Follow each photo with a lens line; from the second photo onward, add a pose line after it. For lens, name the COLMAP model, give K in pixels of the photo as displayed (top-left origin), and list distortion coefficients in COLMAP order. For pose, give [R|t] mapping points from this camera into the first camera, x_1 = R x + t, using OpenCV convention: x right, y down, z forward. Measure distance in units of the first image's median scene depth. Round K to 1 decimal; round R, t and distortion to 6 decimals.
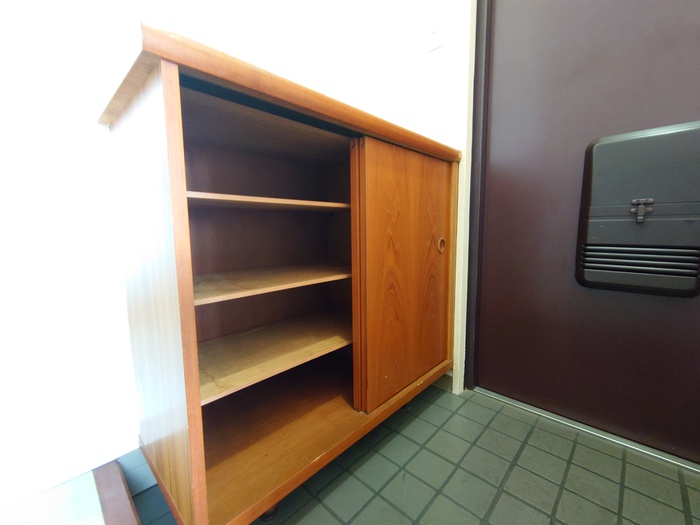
lens RADIAL K [[299.5, 0, 353.0], [0, 299.5, 262.2], [0, 0, 1]] dist [0.003281, -0.003569]
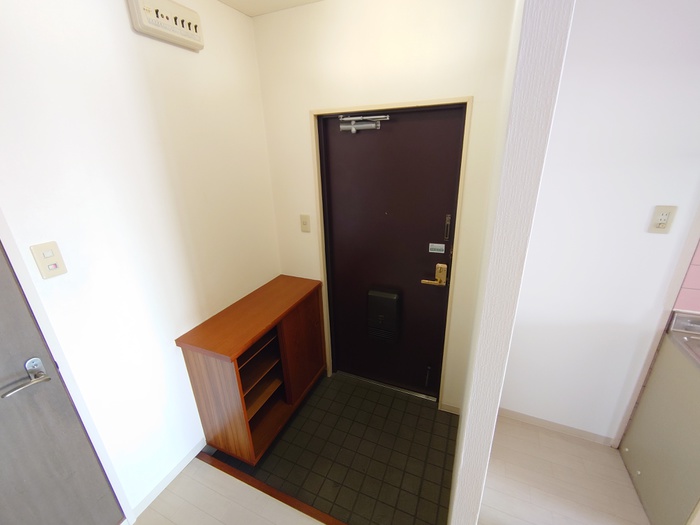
lens RADIAL K [[299.5, 0, 353.0], [0, 299.5, 262.2], [0, 0, 1]] dist [0.003281, -0.003569]
pose [[0.937507, -0.133477, 0.321349, -0.105729], [0.053961, 0.968099, 0.244687, -1.026423], [-0.343758, -0.212055, 0.914802, -1.030347]]
